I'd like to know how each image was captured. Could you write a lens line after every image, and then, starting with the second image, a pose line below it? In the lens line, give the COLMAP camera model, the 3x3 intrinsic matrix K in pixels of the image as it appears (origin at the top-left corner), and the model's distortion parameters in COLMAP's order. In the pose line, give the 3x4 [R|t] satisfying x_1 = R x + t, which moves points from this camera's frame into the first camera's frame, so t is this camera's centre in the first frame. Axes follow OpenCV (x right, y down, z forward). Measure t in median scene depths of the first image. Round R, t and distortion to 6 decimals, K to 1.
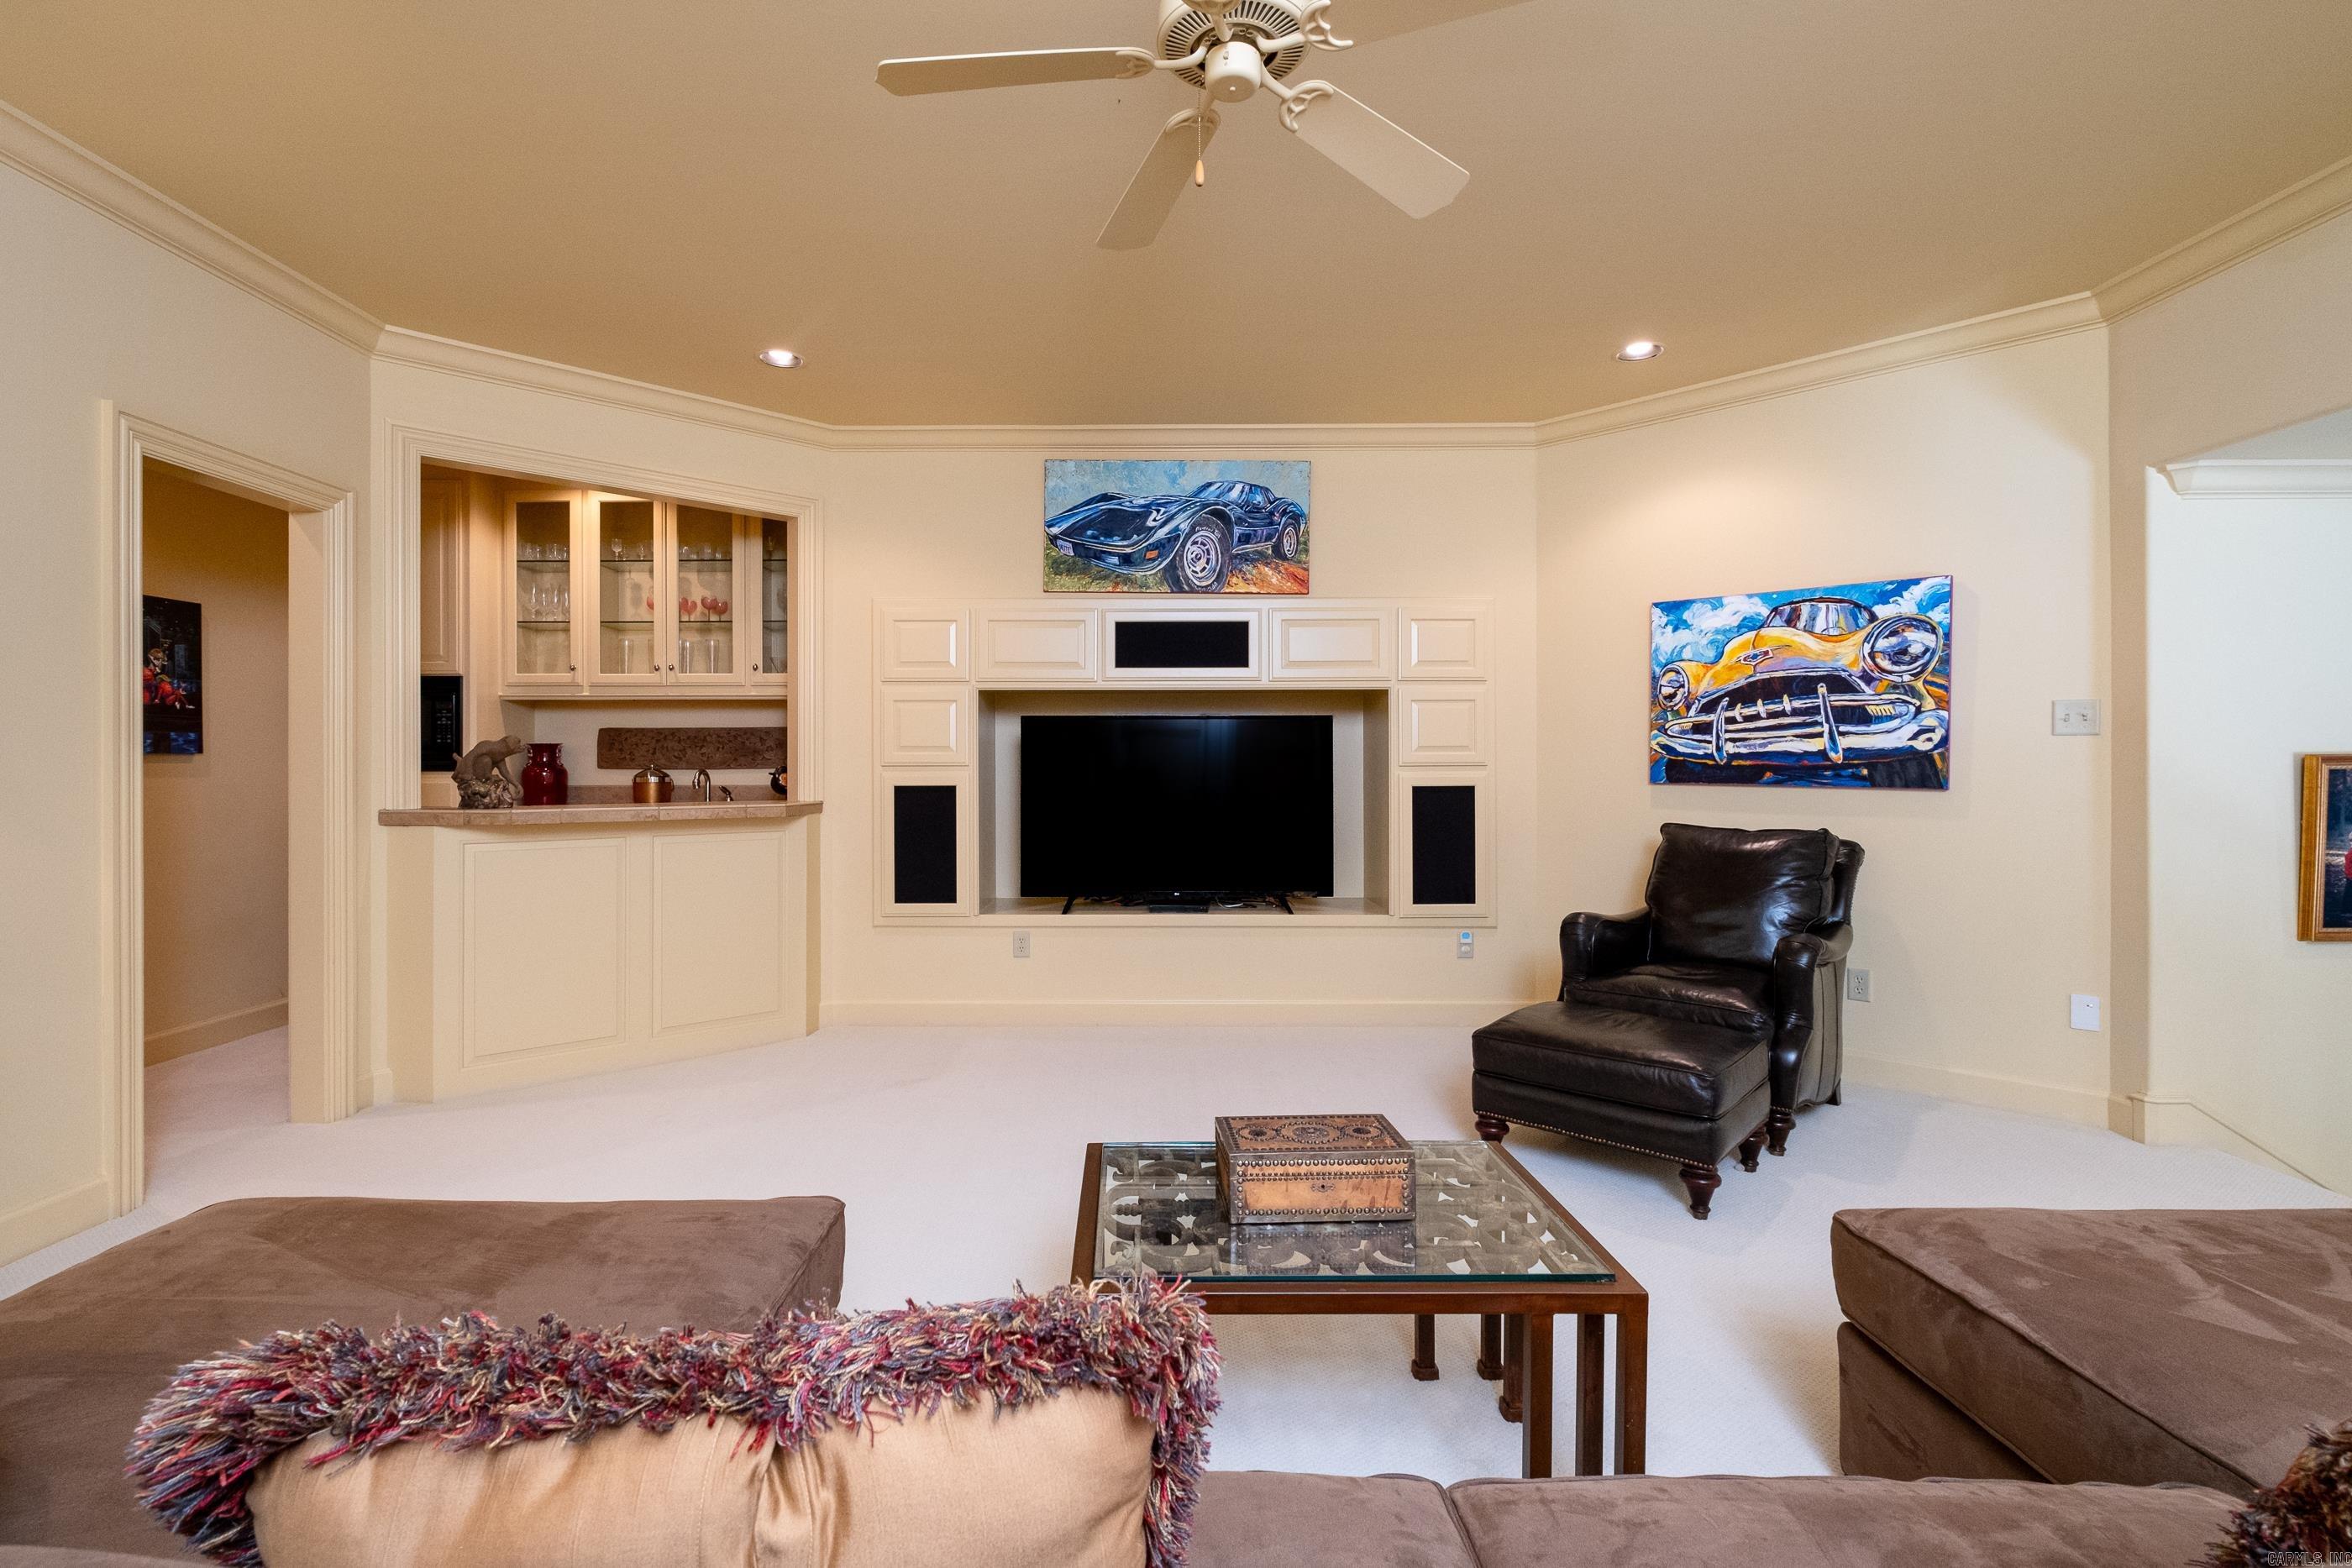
lens RADIAL K [[1061.4, 0, 1176.0], [0, 1061.4, 784.0], [0, 0, 1]] dist [-0.002314, -0.000898]
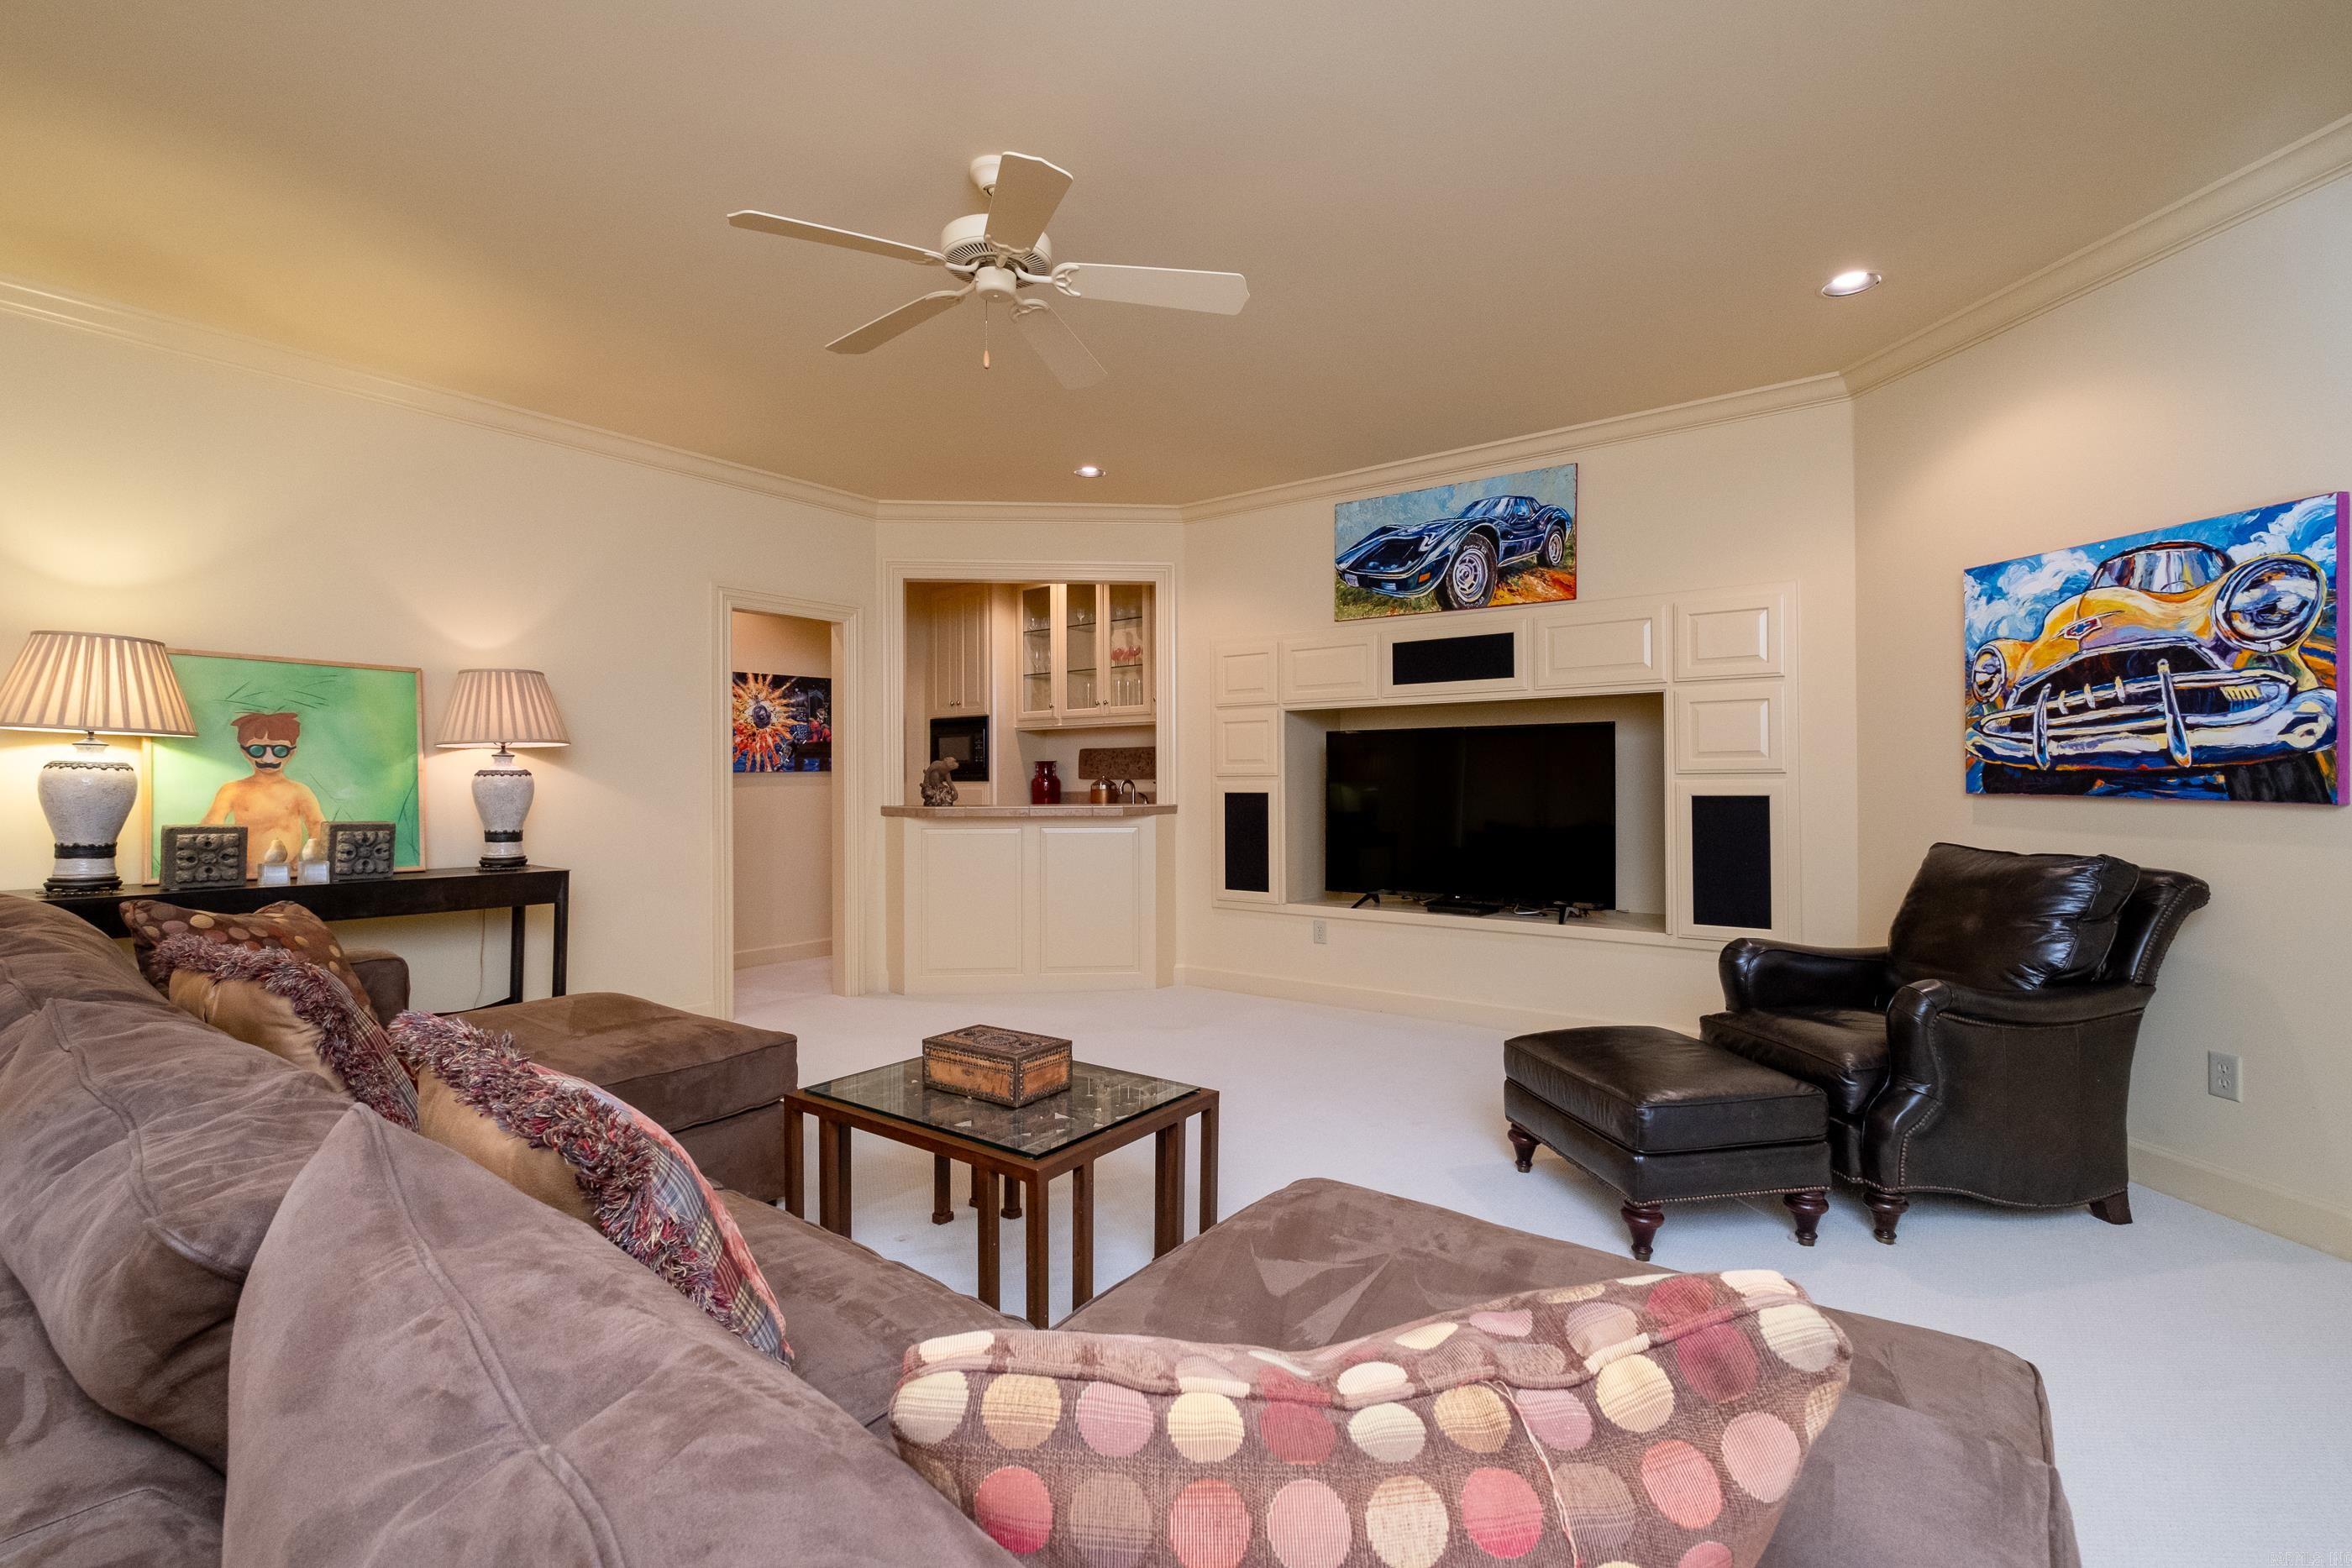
lens RADIAL K [[1037.6, 0, 1176.0], [0, 1037.6, 784.0], [0, 0, 1]] dist [0.002889, 0.000437]
pose [[0.806217, 0.000011, -0.591619, 0.453824], [-0.004276, 0.999974, -0.005808, -0.001044], [0.591604, 0.007212, 0.806196, 0.011763]]
